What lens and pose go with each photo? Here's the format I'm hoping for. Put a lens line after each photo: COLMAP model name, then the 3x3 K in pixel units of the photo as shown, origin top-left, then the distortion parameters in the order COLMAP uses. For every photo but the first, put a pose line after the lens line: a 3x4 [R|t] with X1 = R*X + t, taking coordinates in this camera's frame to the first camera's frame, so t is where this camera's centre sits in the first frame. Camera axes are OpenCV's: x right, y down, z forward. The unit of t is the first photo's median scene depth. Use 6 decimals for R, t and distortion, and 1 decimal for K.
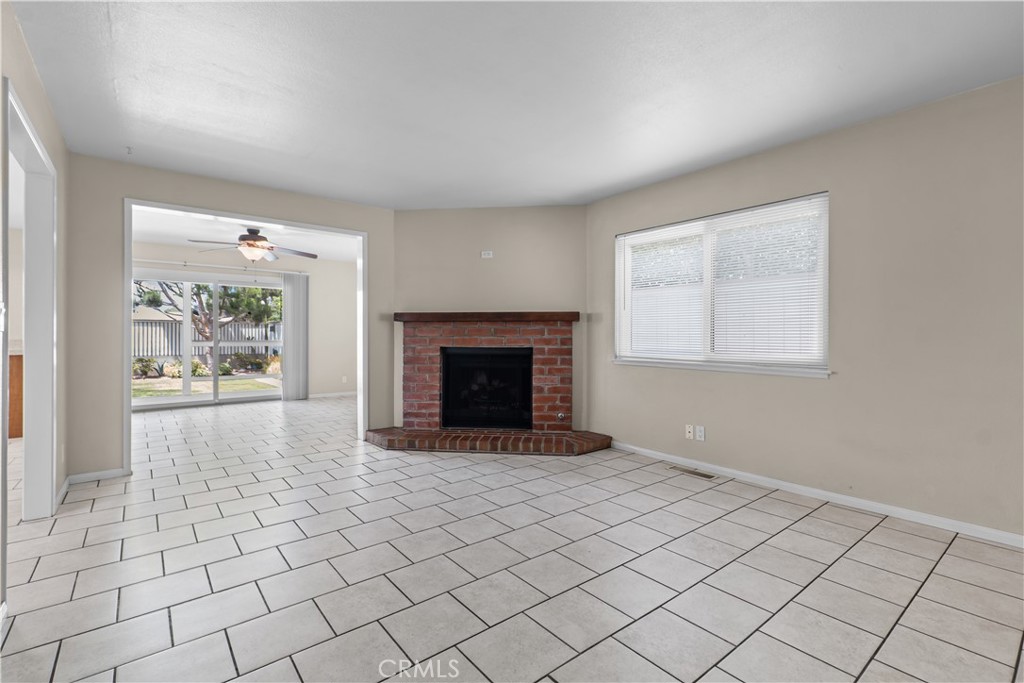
lens RADIAL K [[464.9, 0, 521.4], [0, 464.9, 340.8], [0, 0, 1]] dist [0.007564, -0.000114]
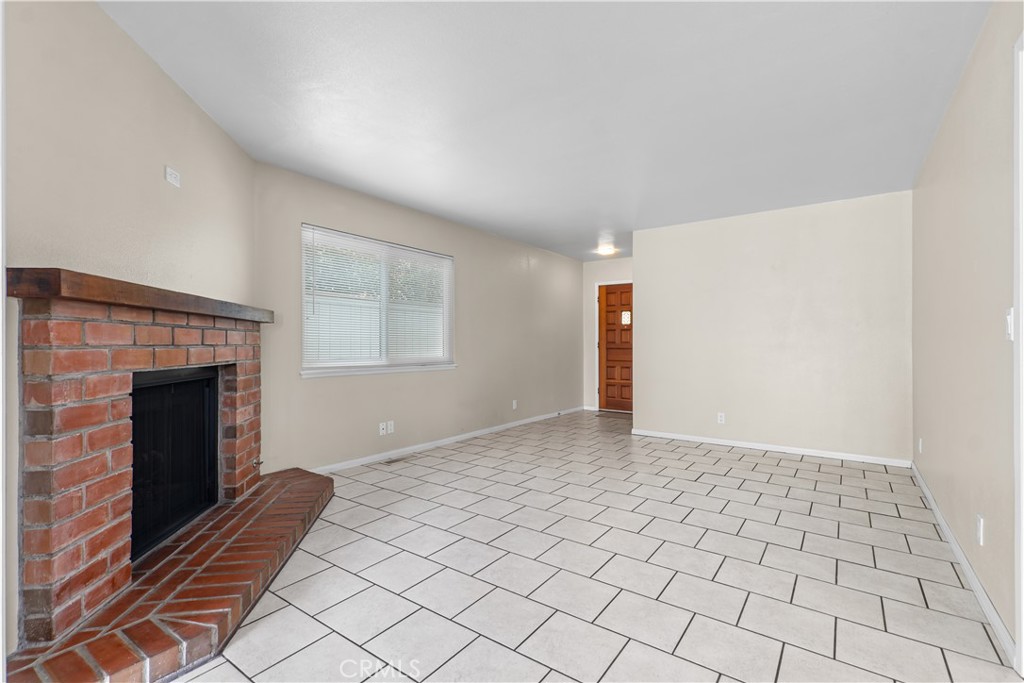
lens RADIAL K [[464.9, 0, 501.0], [0, 464.9, 347.8], [0, 0, 1]] dist [0.007564, -0.000114]
pose [[-0.244823, -0.010409, 0.969512, -0.652553], [0.010061, 0.999861, 0.013275, -0.010434], [-0.969516, 0.013004, -0.244684, 0.812981]]
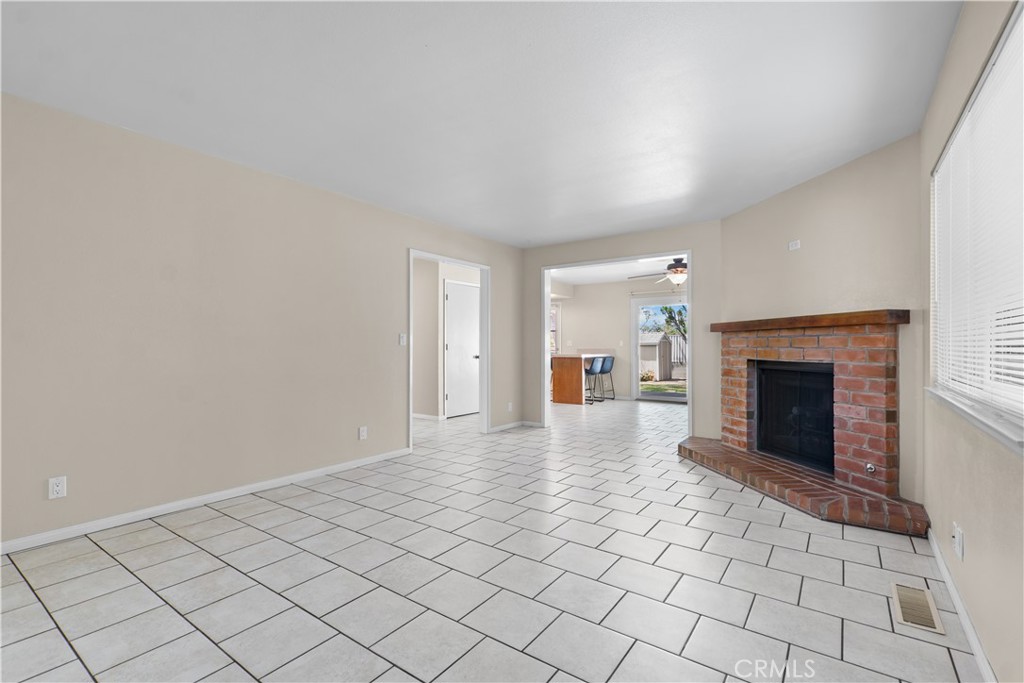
lens RADIAL K [[464.9, 0, 502.5], [0, 464.9, 356.0], [0, 0, 1]] dist [0.007564, -0.000114]
pose [[0.255505, 0.019653, -0.966608, 0.589035], [-0.011529, 0.999784, 0.017280, -0.003598], [0.966739, 0.006729, 0.255676, 0.320175]]
